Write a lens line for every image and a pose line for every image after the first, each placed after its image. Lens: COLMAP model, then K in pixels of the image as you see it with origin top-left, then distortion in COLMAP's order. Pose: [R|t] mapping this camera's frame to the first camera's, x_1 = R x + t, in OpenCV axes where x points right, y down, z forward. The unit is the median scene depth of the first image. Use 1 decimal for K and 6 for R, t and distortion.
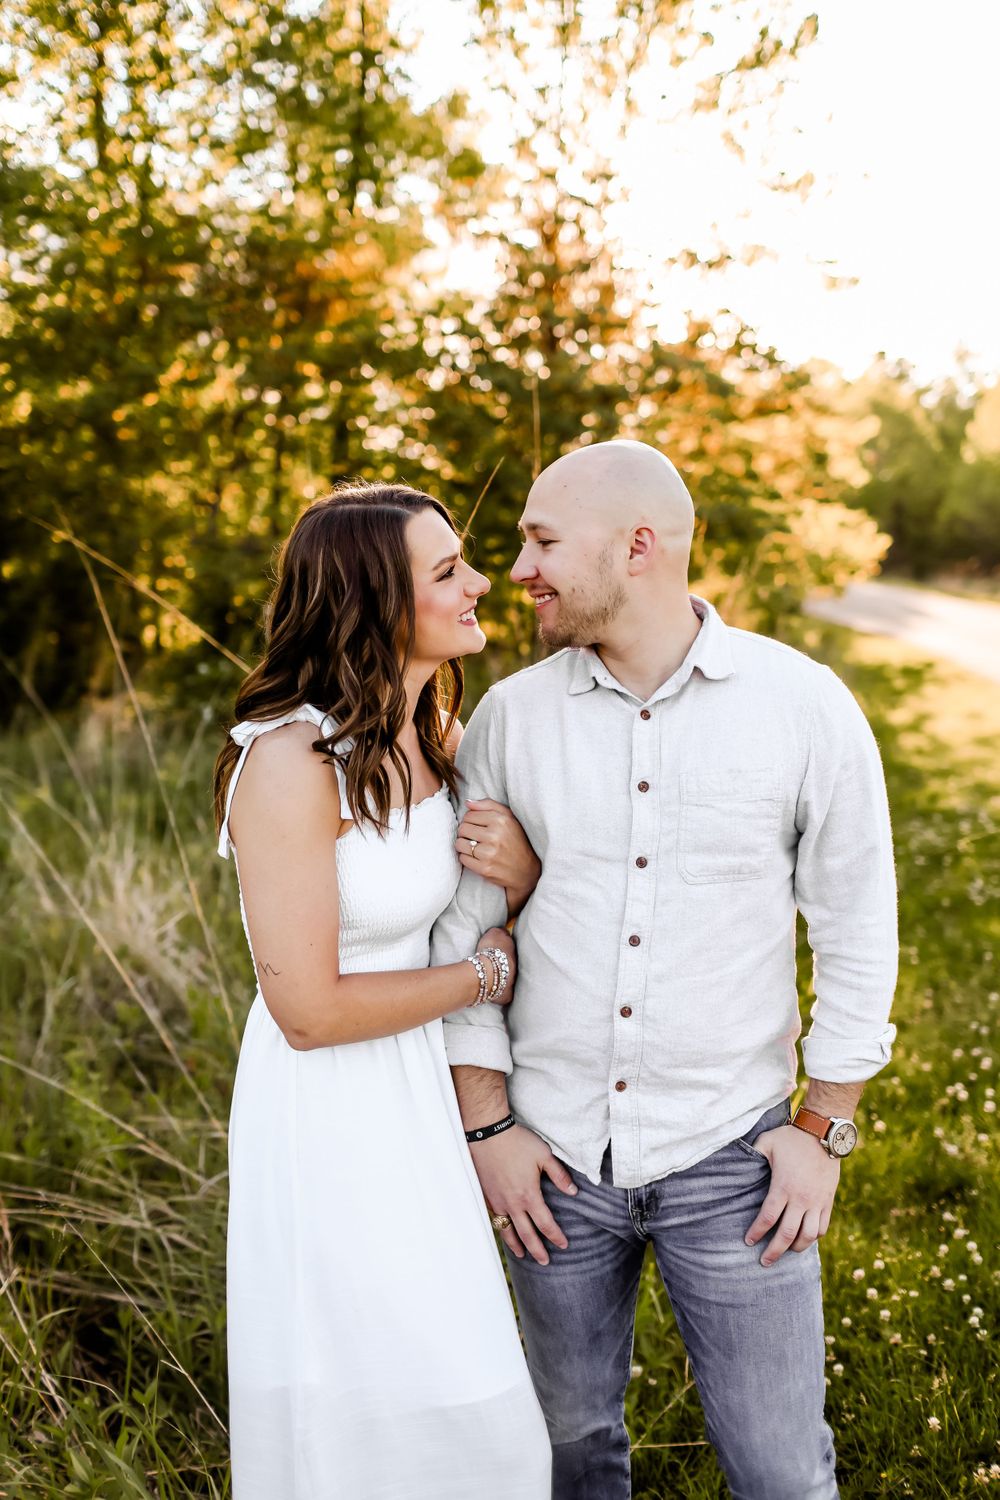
lens RADIAL K [[1653.8, 0, 500.0], [0, 1653.8, 750.0], [0, 0, 1]] dist [-0.136943, 0.290477]
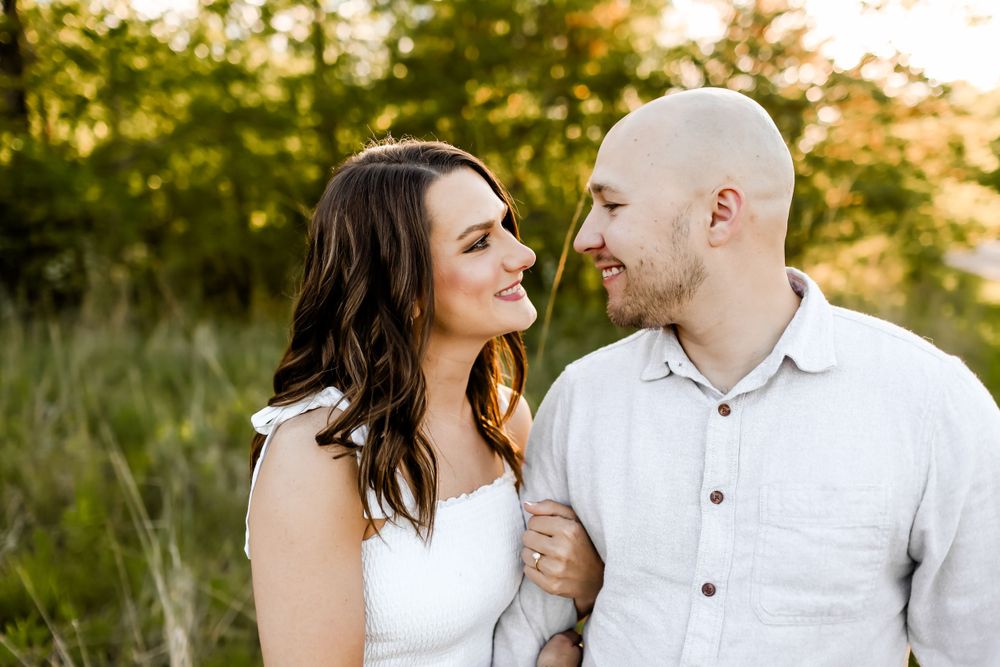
lens RADIAL K [[948.3, 0, 500.0], [0, 948.3, 333.5], [0, 0, 1]] dist [-0.109232, 0.168103]
pose [[0.965387, 0.029471, -0.259150, 0.040667], [-0.029152, 0.999562, 0.005075, -0.024032], [0.259186, 0.002655, 0.965824, 0.201956]]
